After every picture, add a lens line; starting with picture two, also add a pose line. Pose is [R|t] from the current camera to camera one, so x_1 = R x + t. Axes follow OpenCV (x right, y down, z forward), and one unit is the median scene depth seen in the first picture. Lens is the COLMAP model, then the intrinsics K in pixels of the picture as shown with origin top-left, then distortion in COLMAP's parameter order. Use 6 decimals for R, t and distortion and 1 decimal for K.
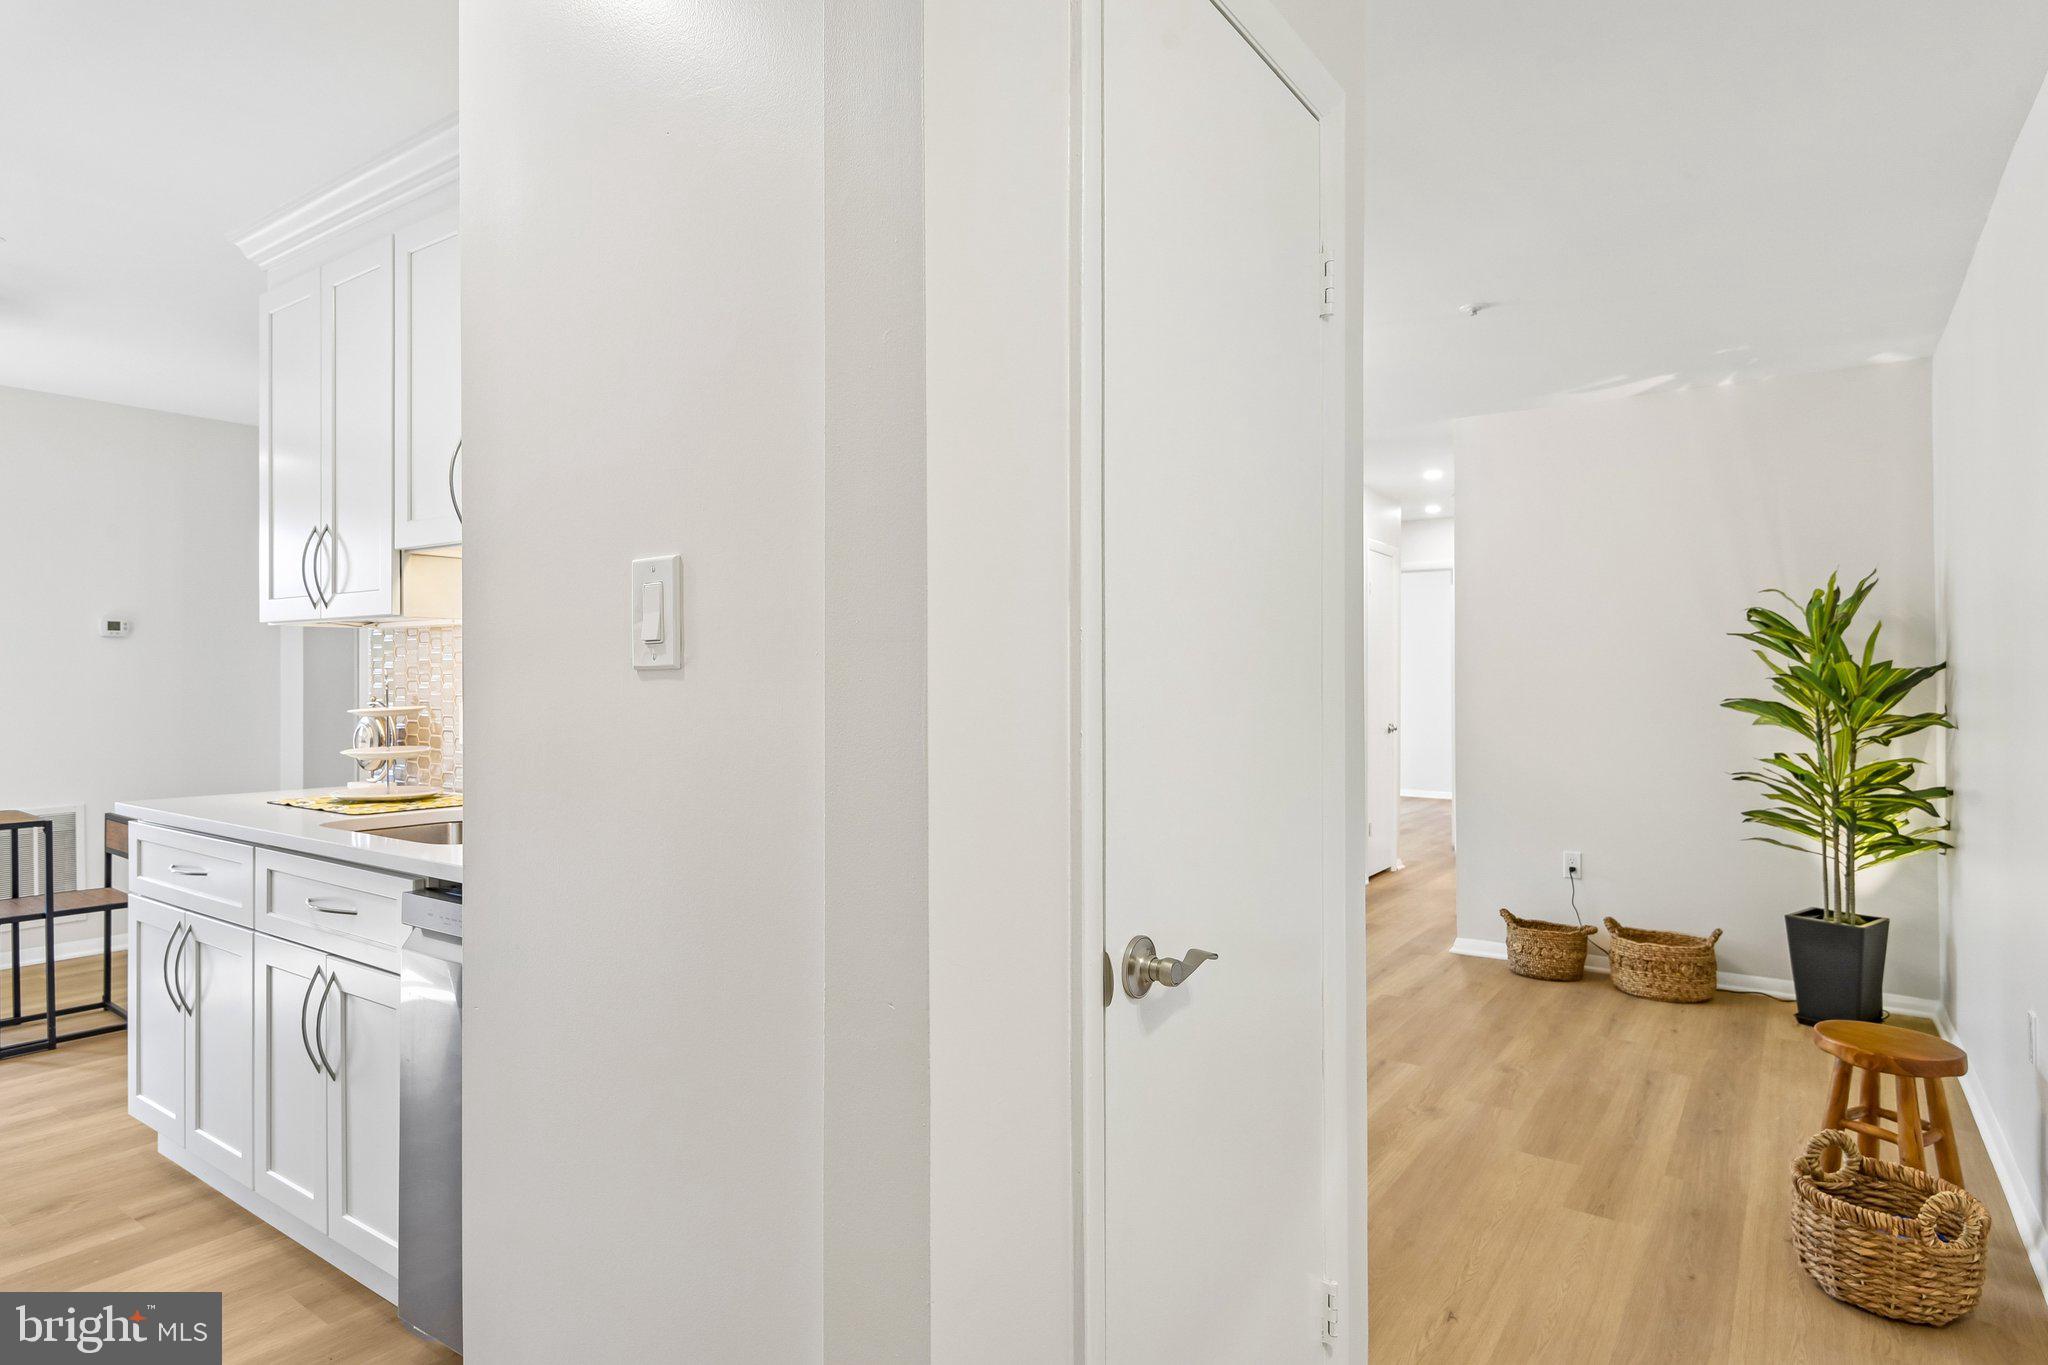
lens RADIAL K [[1127.3, 0, 1047.3], [0, 1127.3, 669.5], [0, 0, 1]] dist [0.010138, -0.006113]
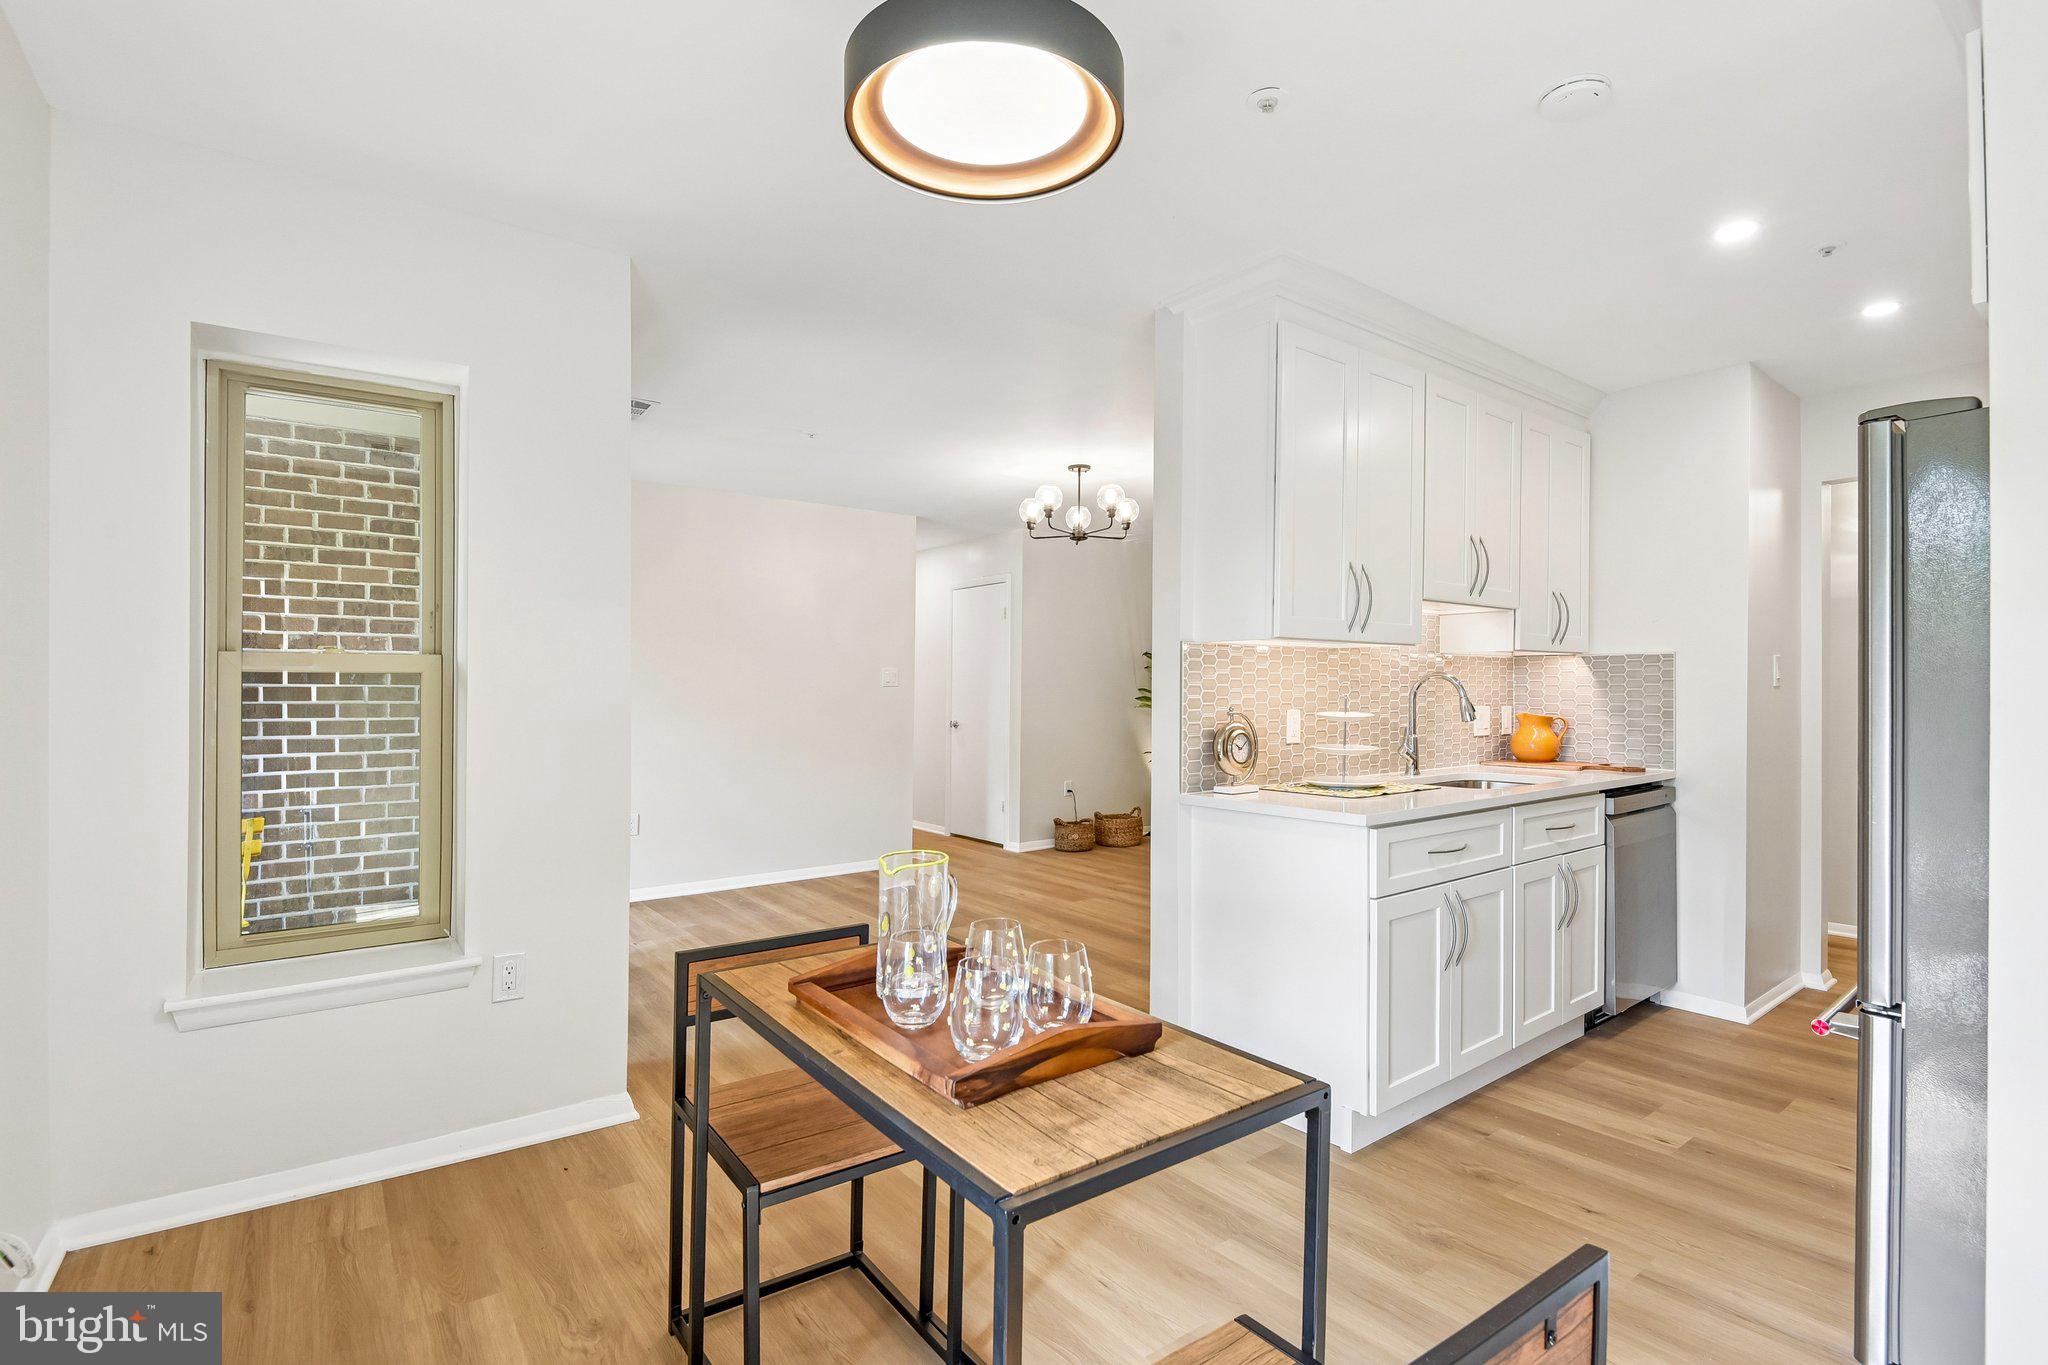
lens RADIAL K [[948.3, 0, 1024.1], [0, 948.3, 700.9], [0, 0, 1]] dist [-0.015537, -0.015888]
pose [[0.310911, -0.013180, 0.950348, -1.571875], [-0.017062, 0.999665, 0.019446, 0.012998], [-0.950286, -0.022261, 0.310582, 0.967479]]
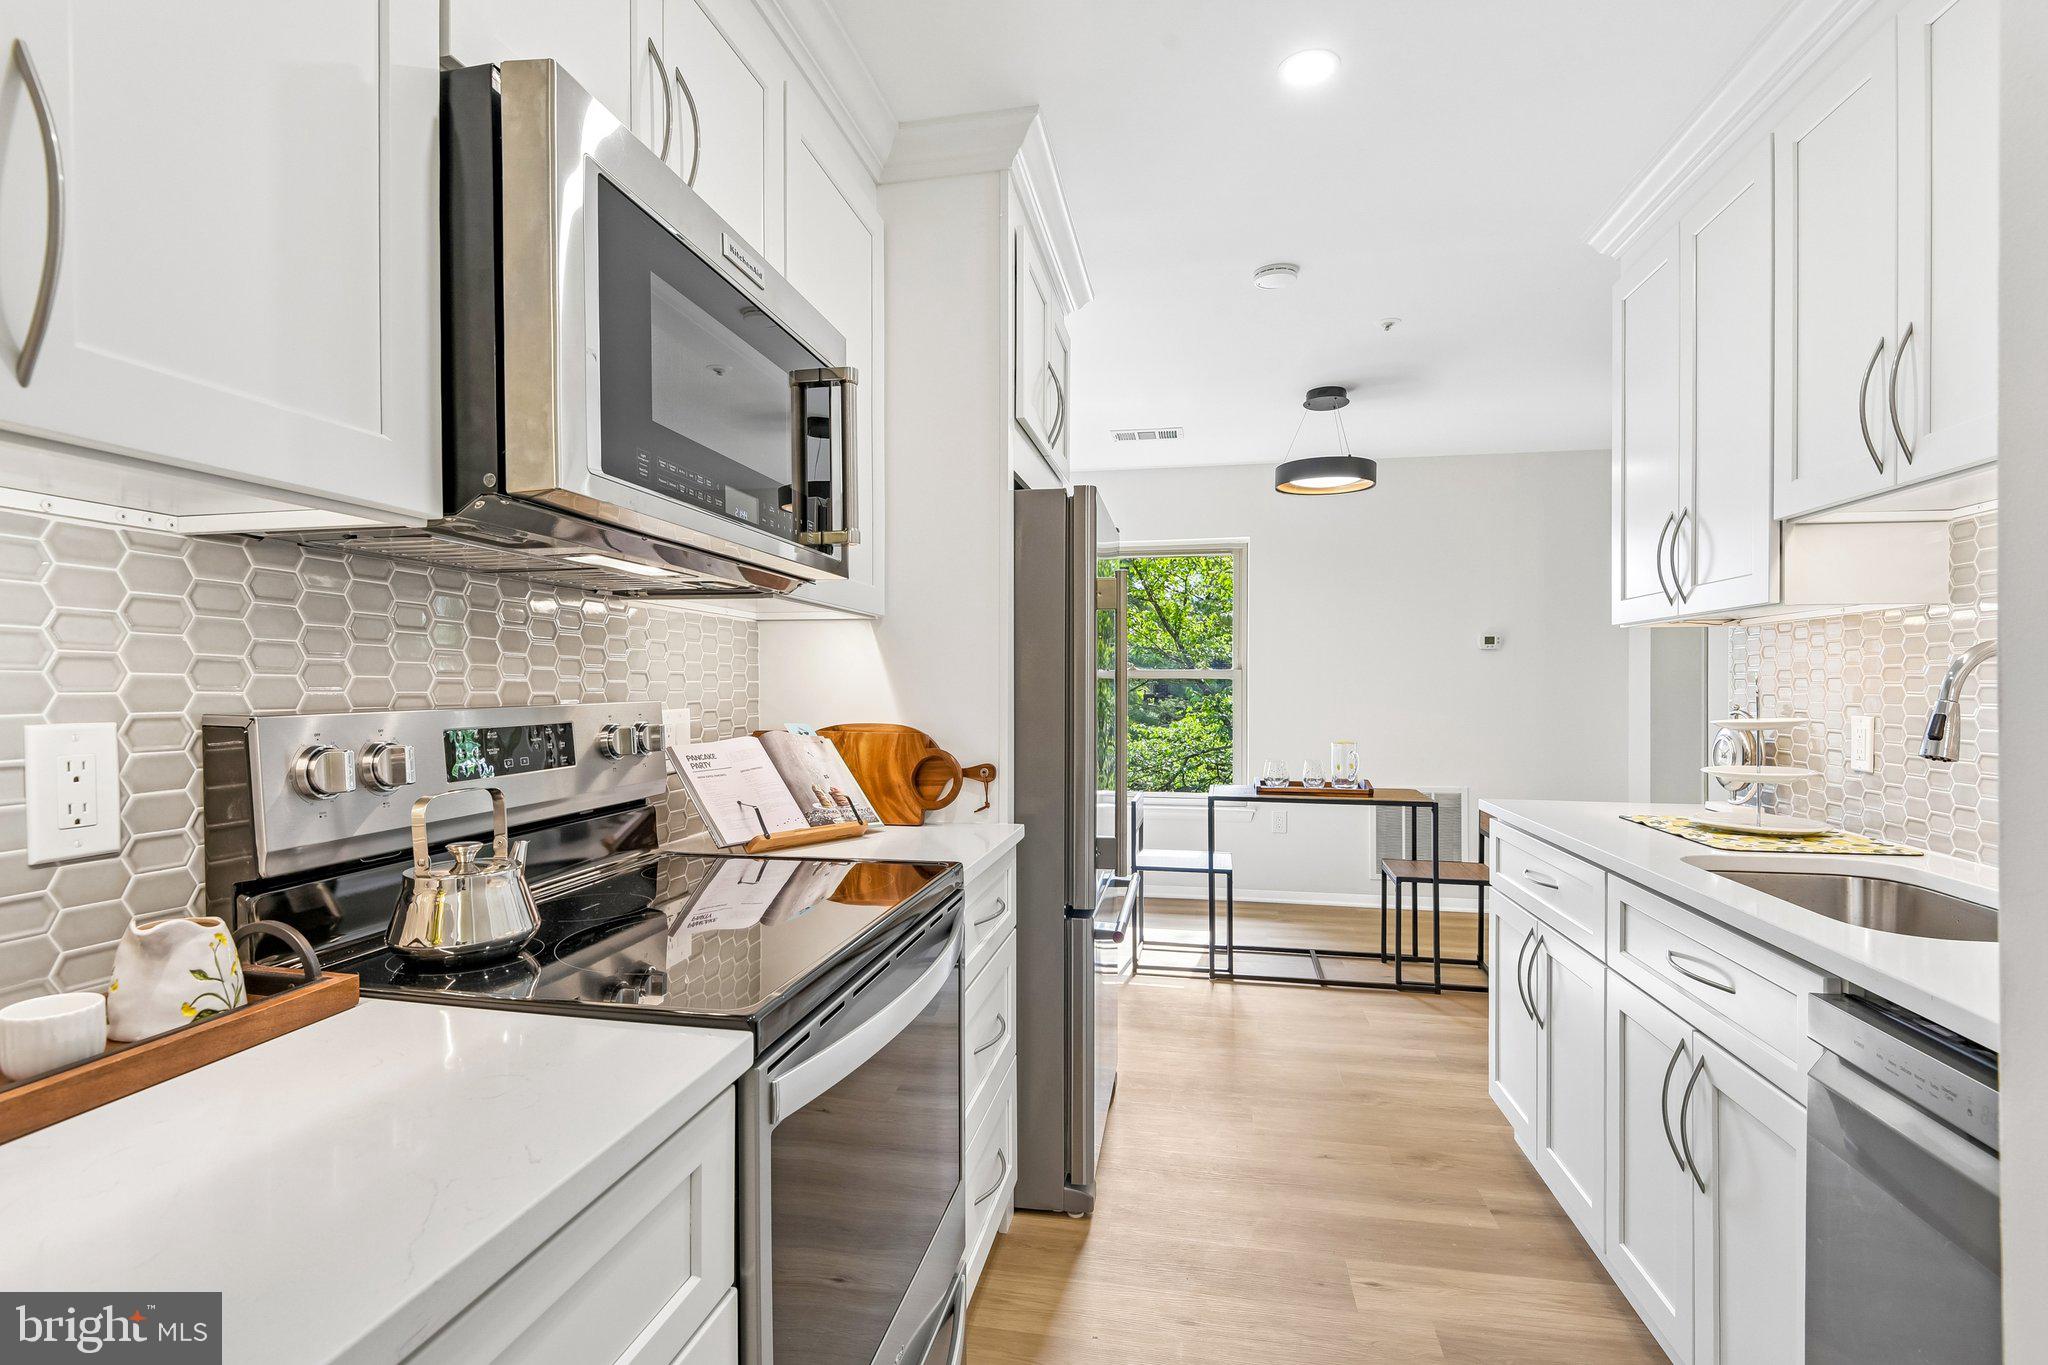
lens RADIAL K [[948.3, 0, 1015.5], [0, 948.3, 702.1], [0, 0, 1]] dist [-0.015537, -0.015888]
pose [[0.399049, 0.021363, -0.916681, -0.170766], [0.002602, 0.999698, 0.024431, 0.003359], [0.916926, -0.012134, 0.398873, 0.224889]]
